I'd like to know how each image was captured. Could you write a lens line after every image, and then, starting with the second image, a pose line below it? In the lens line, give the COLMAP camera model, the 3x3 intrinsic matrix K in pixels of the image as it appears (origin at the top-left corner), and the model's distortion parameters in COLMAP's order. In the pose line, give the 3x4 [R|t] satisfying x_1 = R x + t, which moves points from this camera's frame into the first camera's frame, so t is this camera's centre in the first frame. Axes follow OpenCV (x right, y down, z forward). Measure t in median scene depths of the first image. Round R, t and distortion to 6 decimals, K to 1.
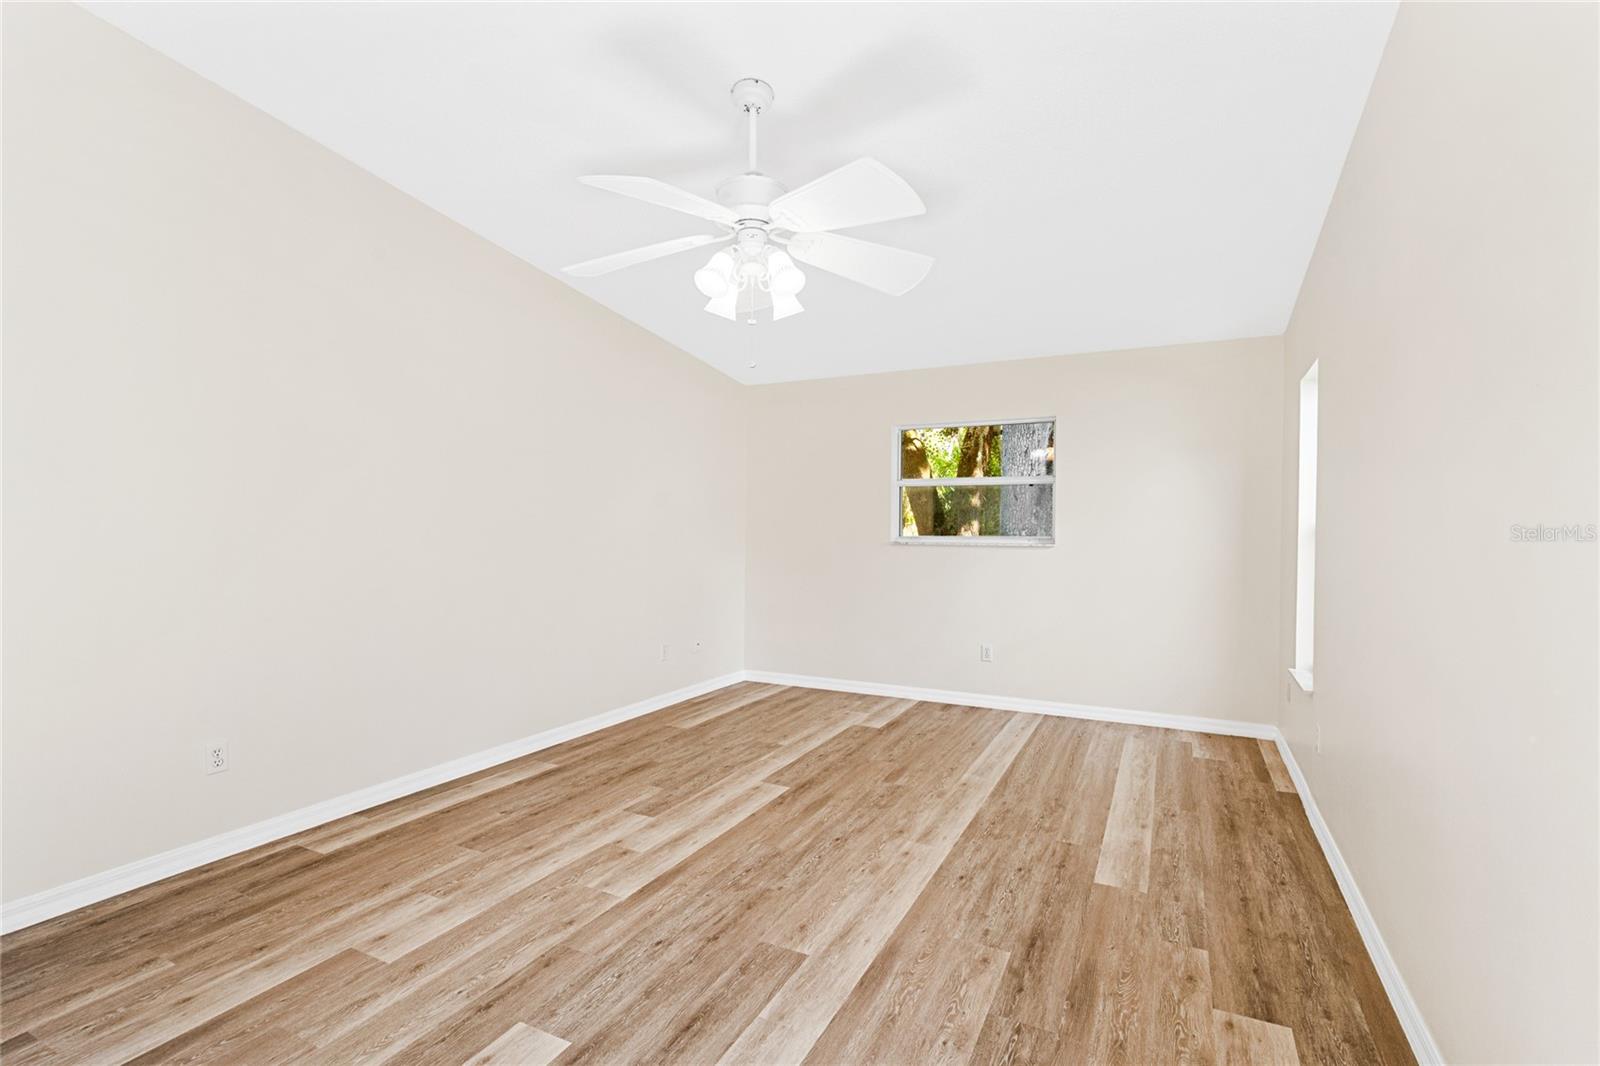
lens RADIAL K [[749.9, 0, 799.9], [0, 749.9, 543.0], [0, 0, 1]] dist [0.000139, -0.002382]
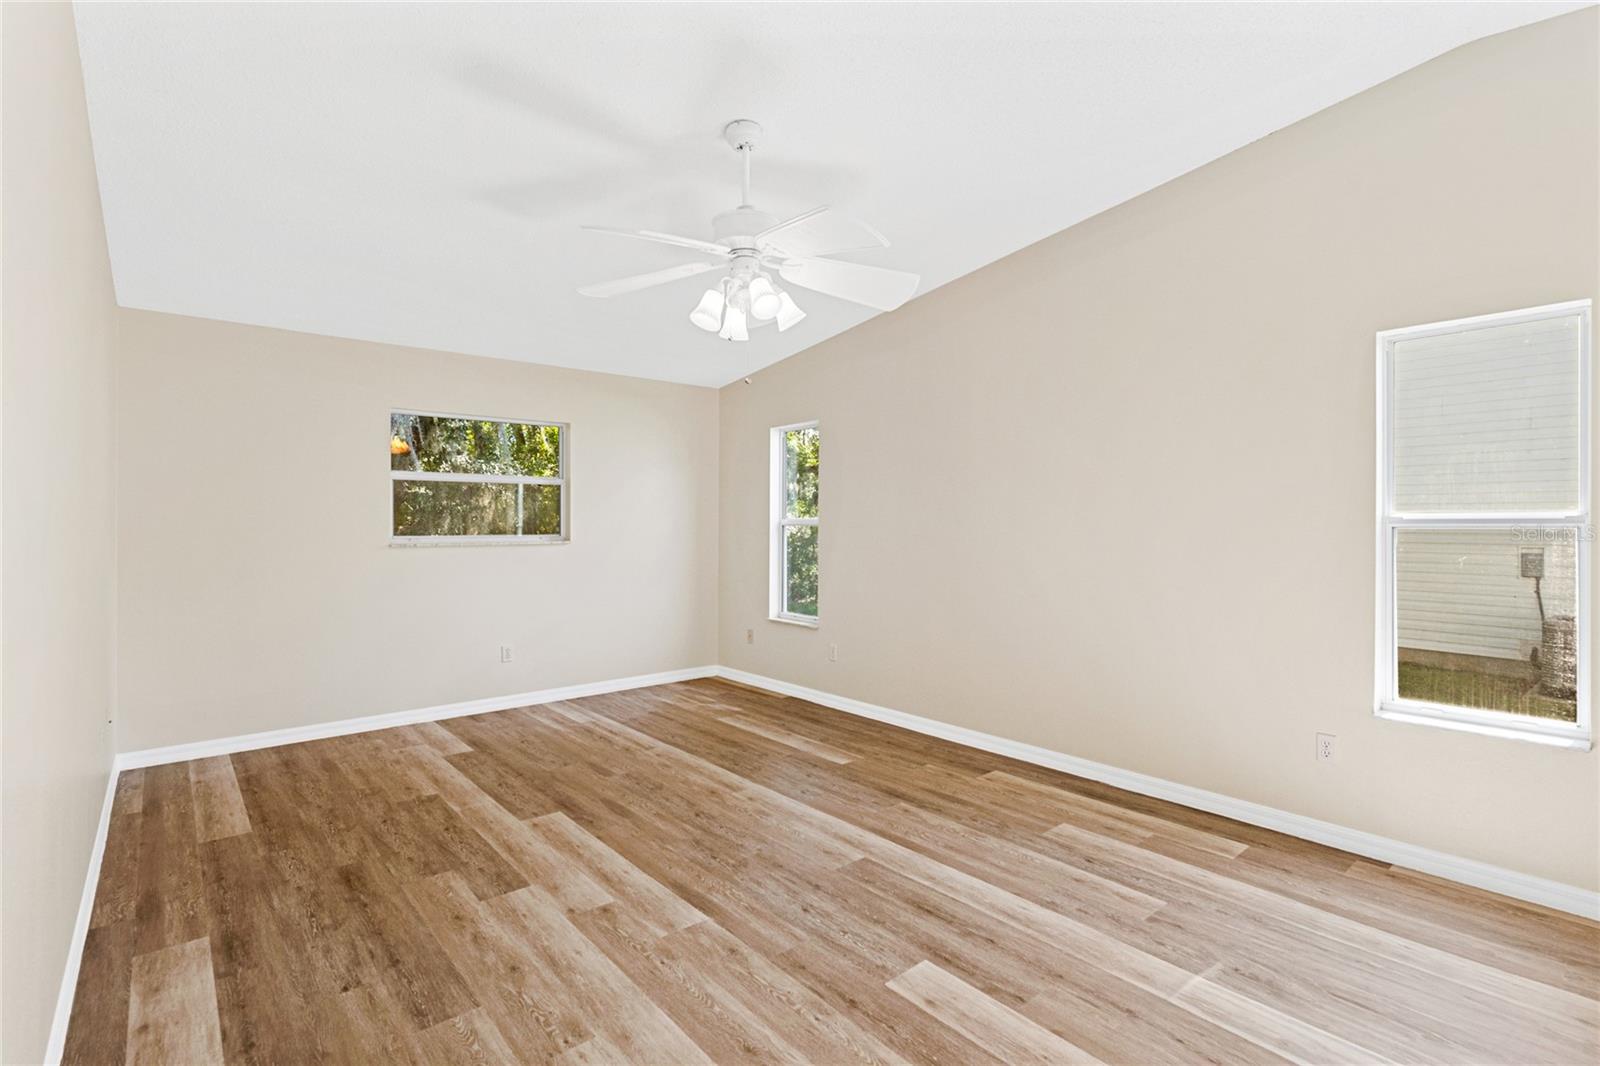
lens RADIAL K [[749.9, 0, 806.6], [0, 749.9, 522.8], [0, 0, 1]] dist [0.000139, -0.002382]
pose [[0.377193, -0.004194, 0.926125, -0.830791], [0.023415, 0.999713, -0.005010, -0.023513], [-0.925839, 0.023575, 0.377183, 0.387808]]
